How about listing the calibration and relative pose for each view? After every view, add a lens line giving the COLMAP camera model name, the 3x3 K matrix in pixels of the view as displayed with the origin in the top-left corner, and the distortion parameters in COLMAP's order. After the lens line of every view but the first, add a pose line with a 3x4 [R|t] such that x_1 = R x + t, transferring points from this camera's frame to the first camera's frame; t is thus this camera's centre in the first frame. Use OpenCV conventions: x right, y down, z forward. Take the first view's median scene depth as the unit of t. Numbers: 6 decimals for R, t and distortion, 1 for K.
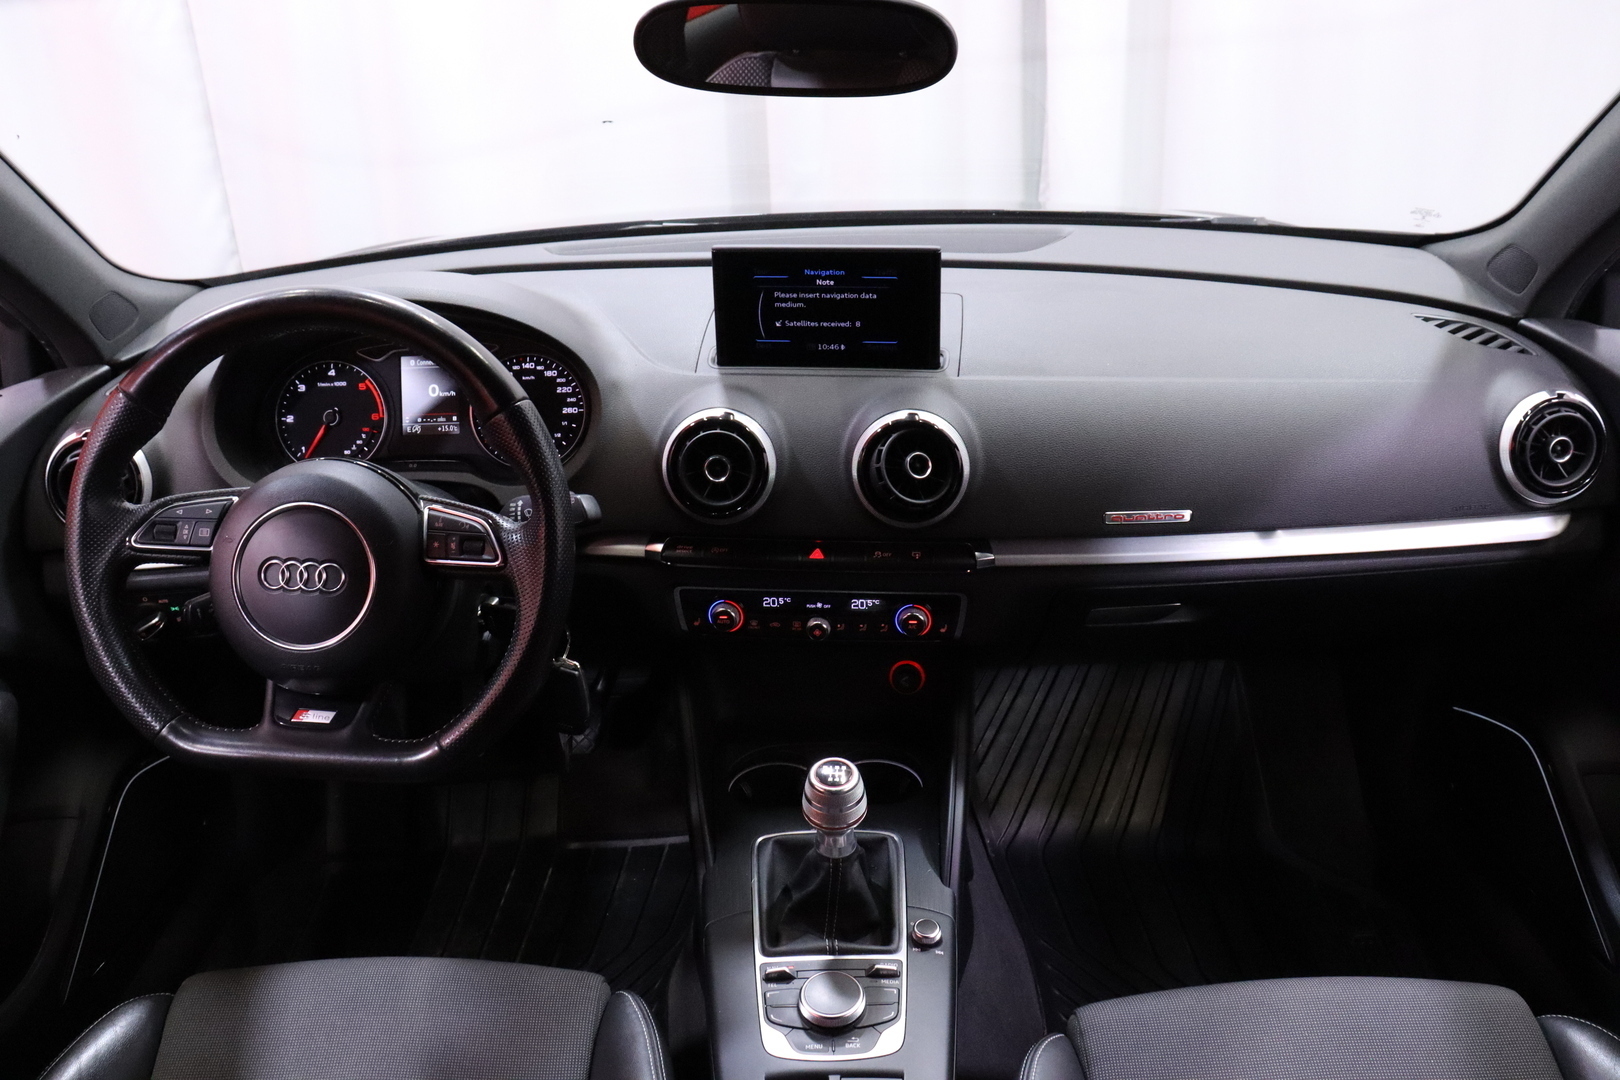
lens RADIAL K [[1403.0, 0, 808.9], [0, 1403.0, 543.5], [0, 0, 1]] dist [-0.159562, 0.006864]
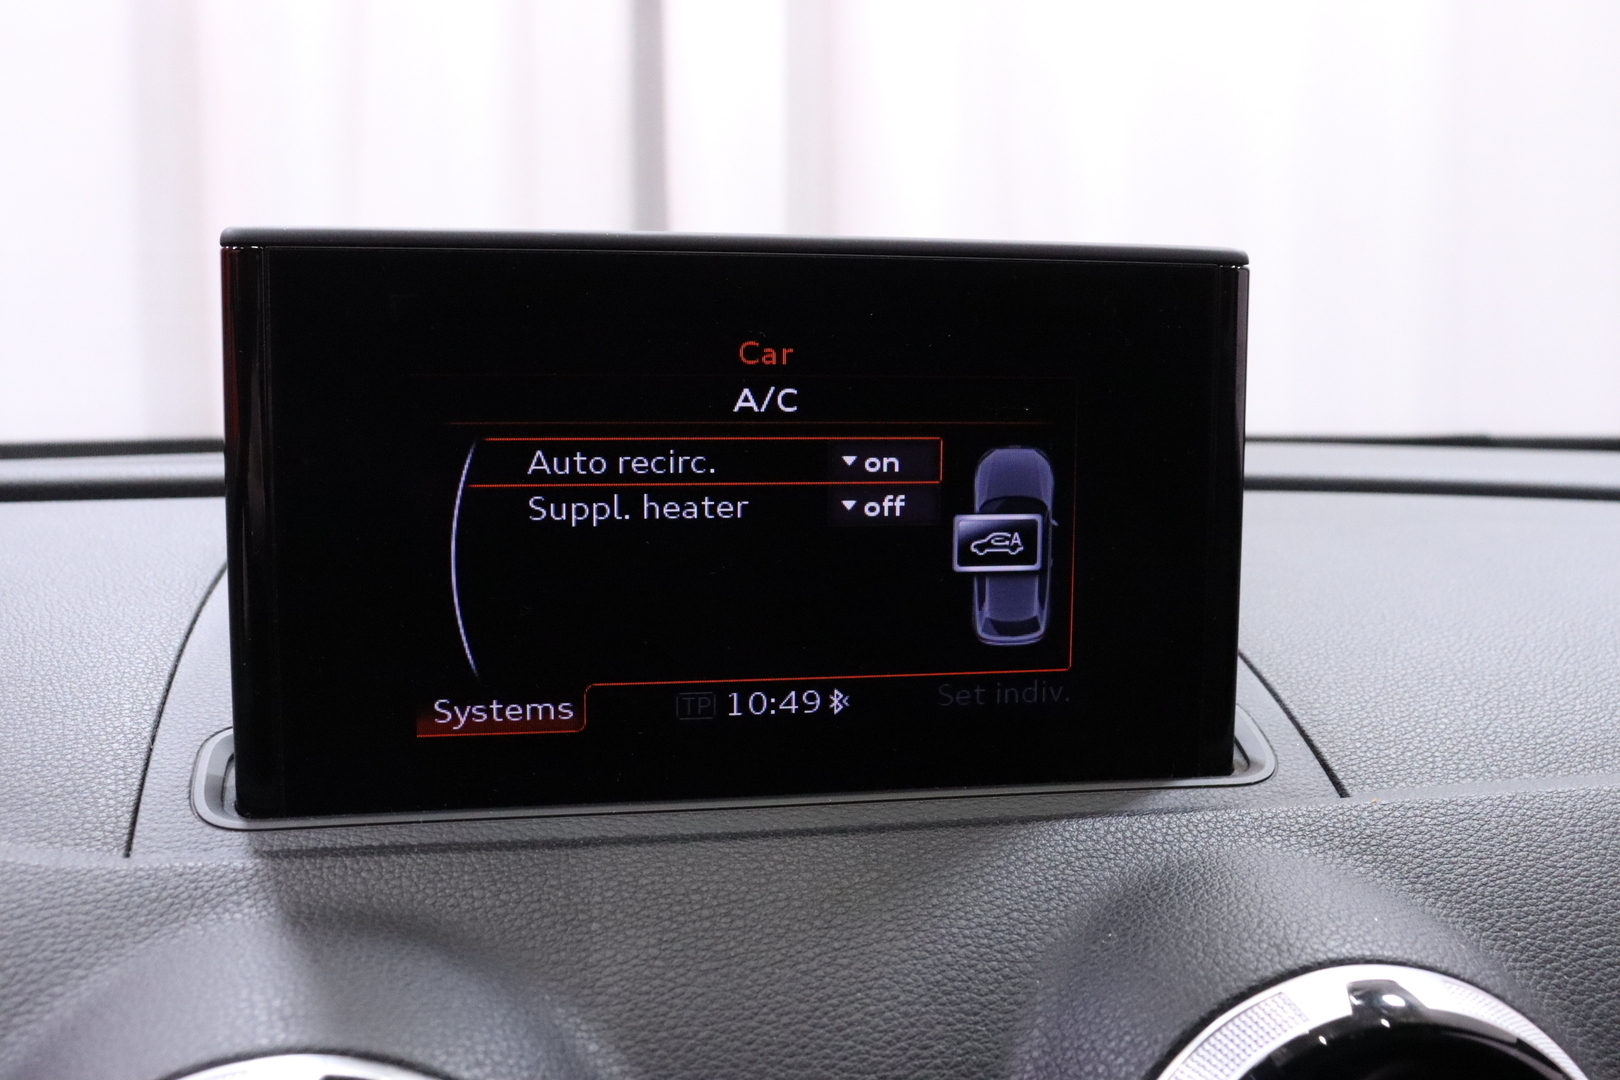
lens RADIAL K [[1757.2, 0, 817.5], [0, 1757.2, 533.0], [0, 0, 1]] dist [-0.102760, 0.000000]
pose [[0.963735, -0.015513, 0.266408, -0.052500], [0.101253, 0.944915, -0.311261, -0.082111], [-0.246905, 0.326948, 0.912219, 0.759635]]
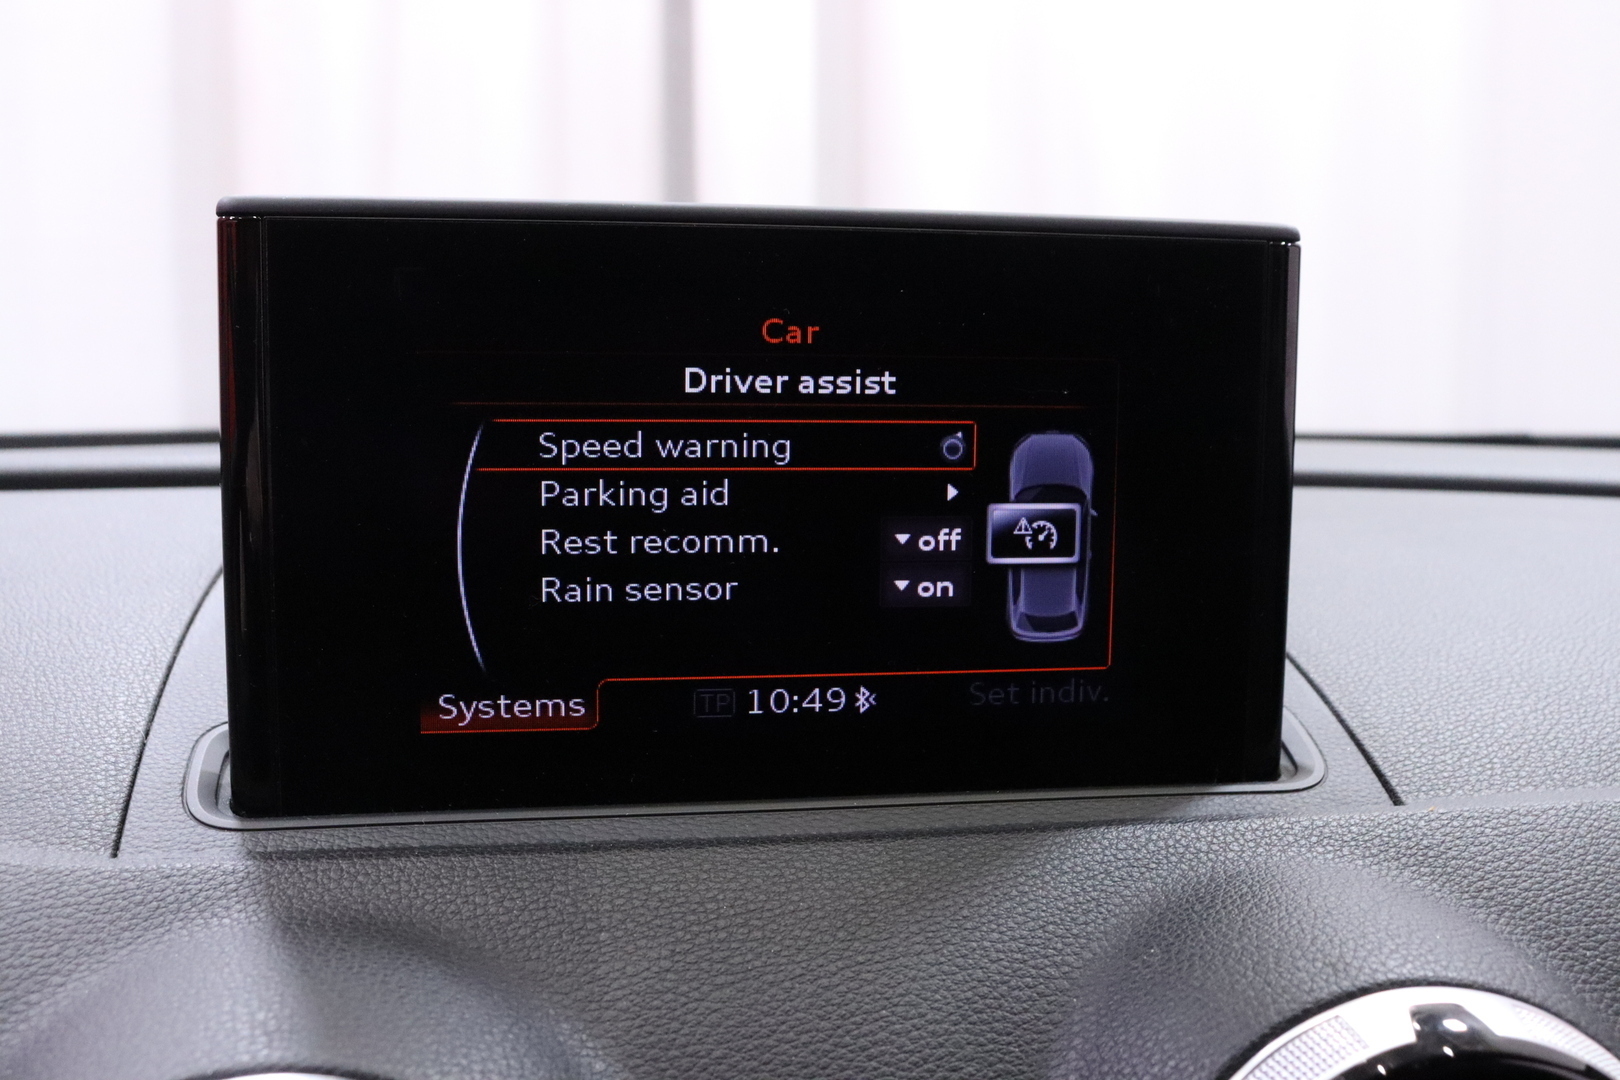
lens RADIAL K [[1757.2, 0, 800.3], [0, 1757.2, 538.7], [0, 0, 1]] dist [-0.102760, 0.000000]
pose [[0.970356, -0.010595, 0.241446, -0.048477], [0.087594, 0.946529, -0.310499, -0.084916], [-0.225246, 0.322444, 0.919399, 0.772879]]
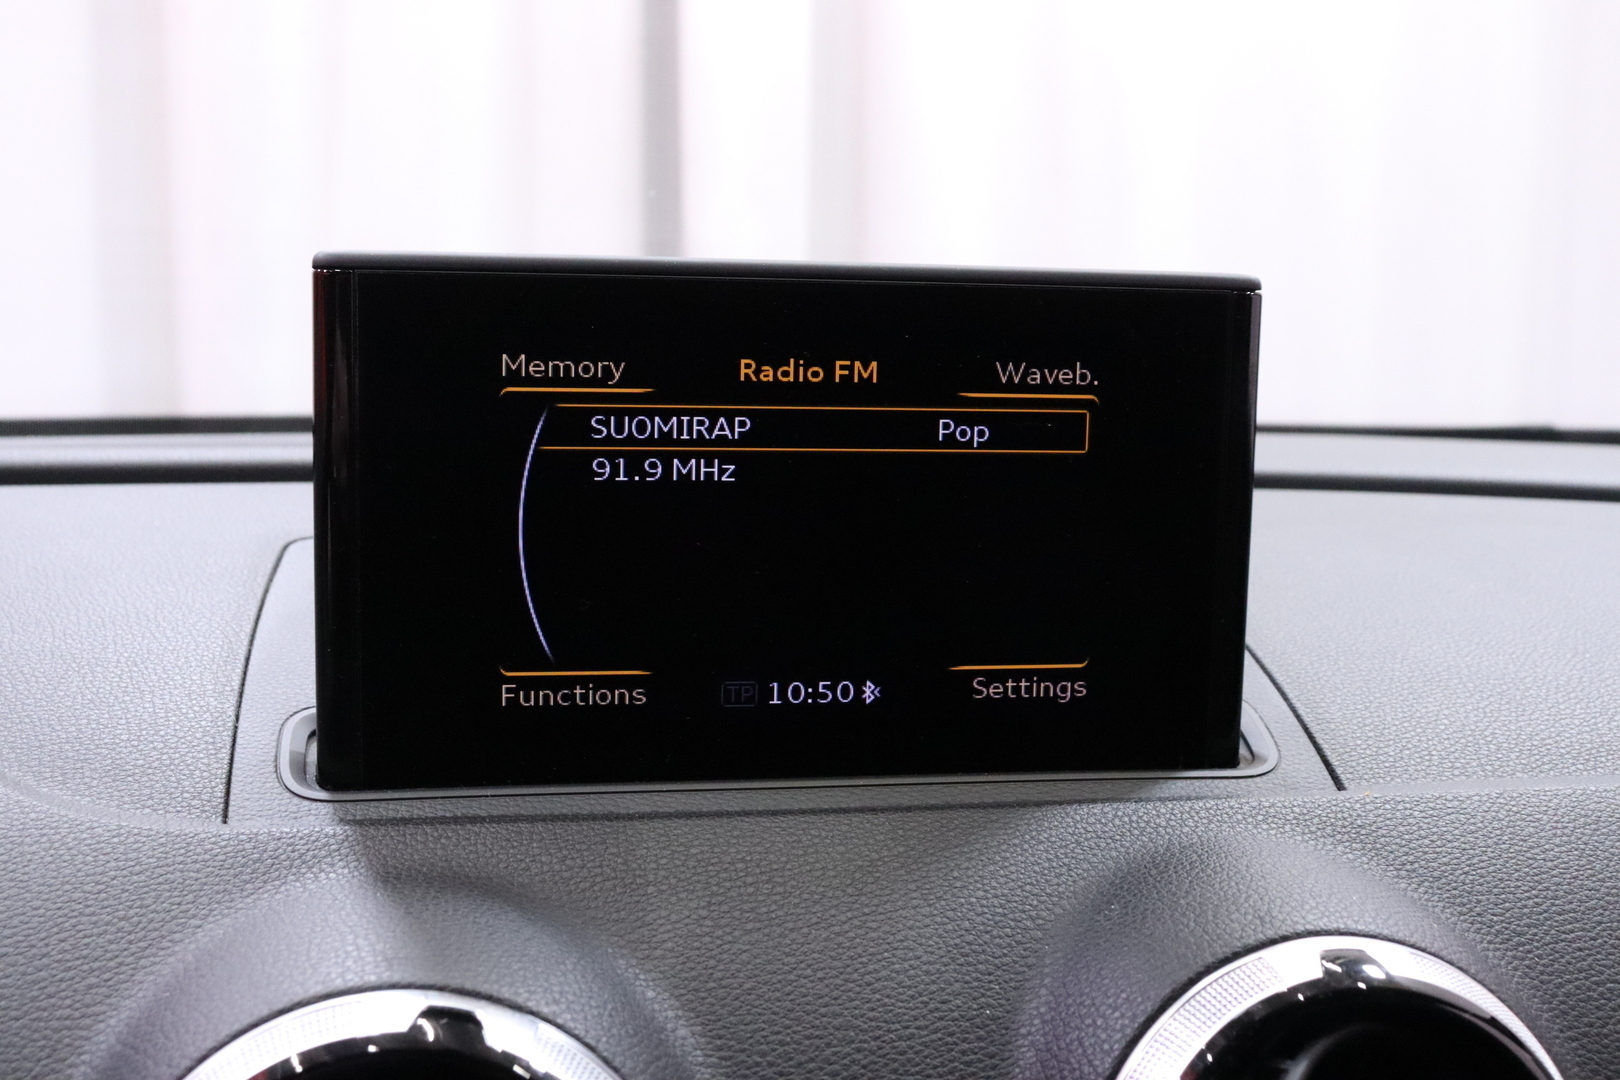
lens RADIAL K [[1913.0, 0, 804.2], [0, 1913.0, 538.3], [0, 0, 1]] dist [-0.072183, 0.000000]
pose [[0.968946, -0.004283, 0.247234, -0.067418], [0.080554, 0.950773, -0.299234, -0.071138], [-0.233782, 0.309858, 0.921593, 0.713922]]
